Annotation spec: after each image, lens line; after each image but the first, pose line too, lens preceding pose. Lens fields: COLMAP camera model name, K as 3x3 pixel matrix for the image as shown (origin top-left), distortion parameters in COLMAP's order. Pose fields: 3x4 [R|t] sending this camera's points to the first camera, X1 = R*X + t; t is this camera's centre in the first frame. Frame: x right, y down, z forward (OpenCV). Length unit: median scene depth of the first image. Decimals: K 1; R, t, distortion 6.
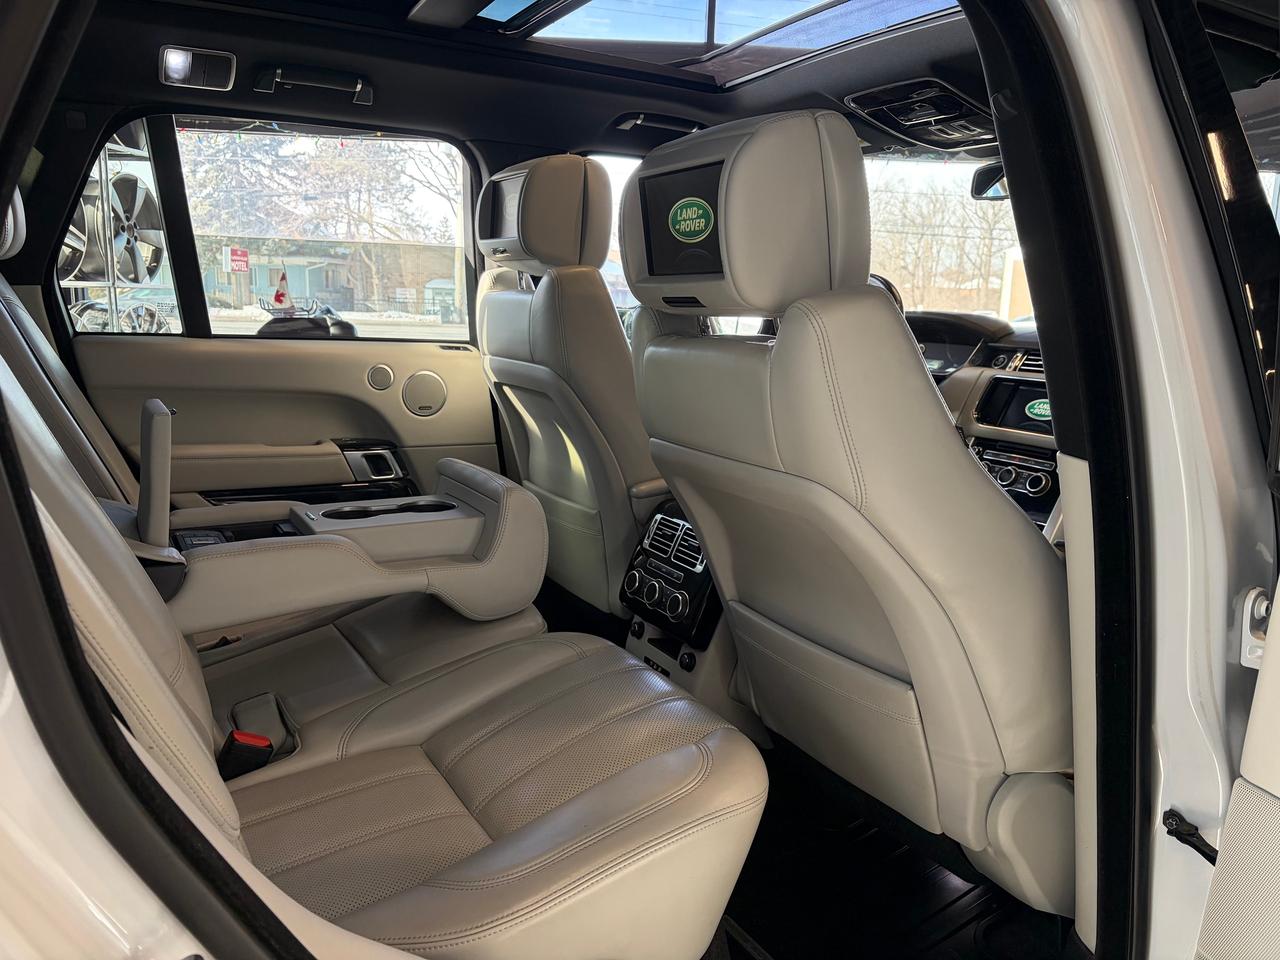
lens RADIAL K [[972.2, 0, 641.6], [0, 972.2, 483.6], [0, 0, 1]] dist [0.033267, -0.033464]
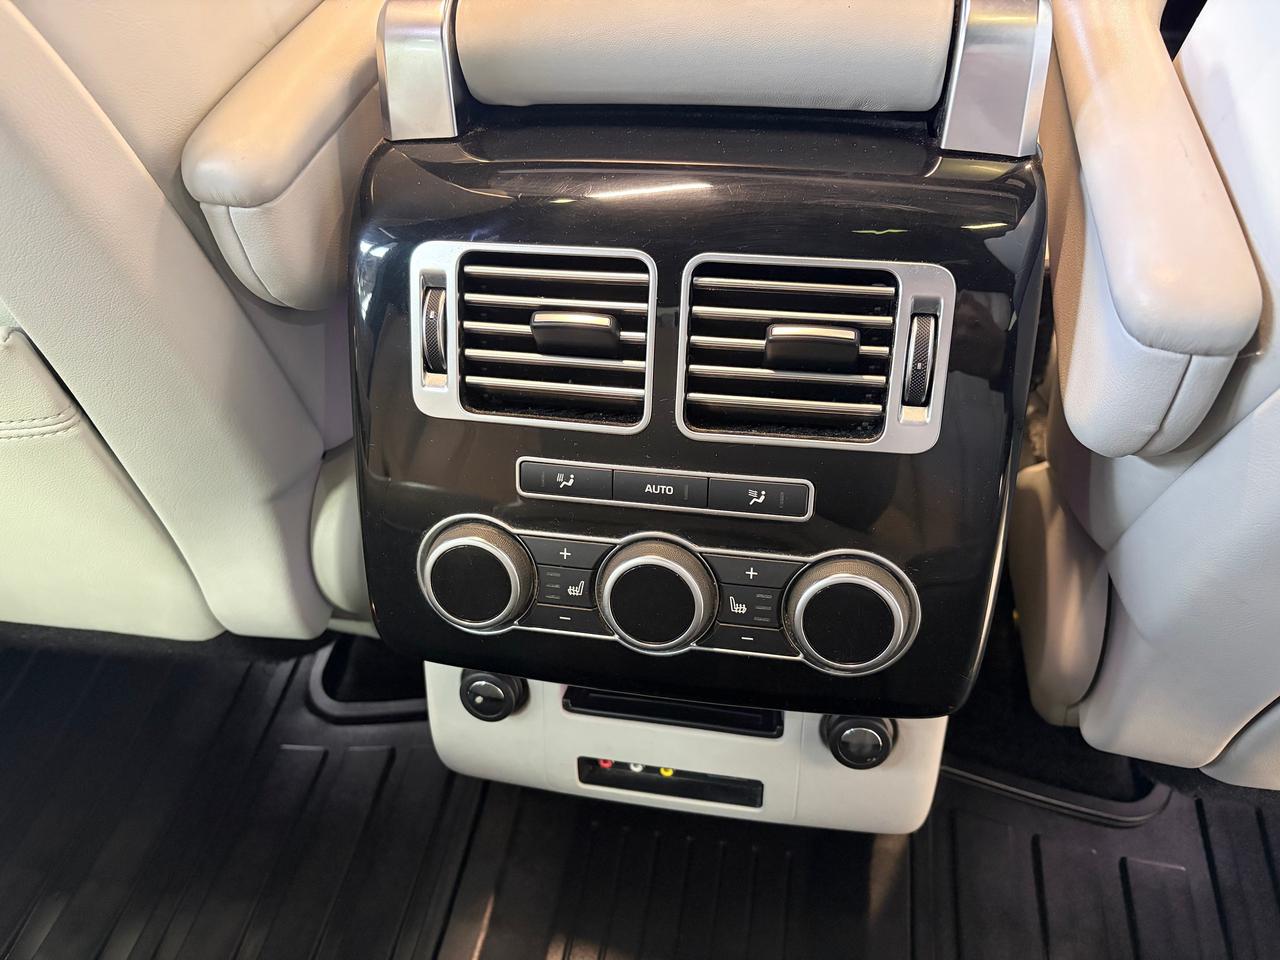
lens RADIAL K [[972.2, 0, 637.8], [0, 972.2, 482.2], [0, 0, 1]] dist [0.033267, -0.033464]
pose [[0.642781, -0.518549, 0.563862, -0.083228], [0.207939, 0.826535, 0.523069, -0.022619], [-0.737289, -0.218970, 0.639107, 0.693562]]
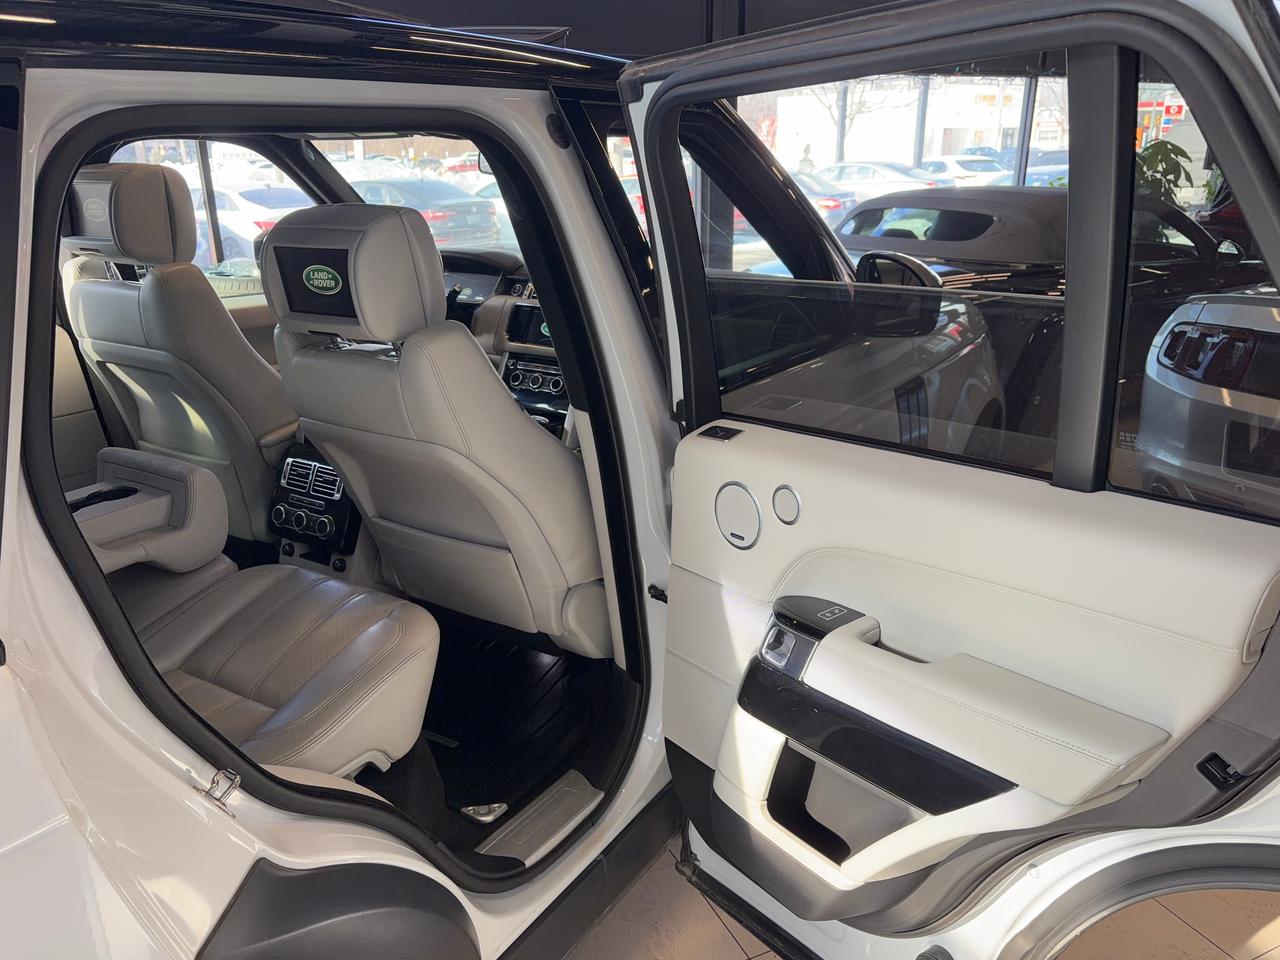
lens RADIAL K [[972.2, 0, 643.5], [0, 972.2, 479.3], [0, 0, 1]] dist [0.033267, -0.033464]
pose [[0.878309, -0.189002, 0.439148, -0.119587], [0.123100, 0.976973, 0.174269, -0.090534], [-0.461973, -0.099003, 0.881351, -0.290570]]
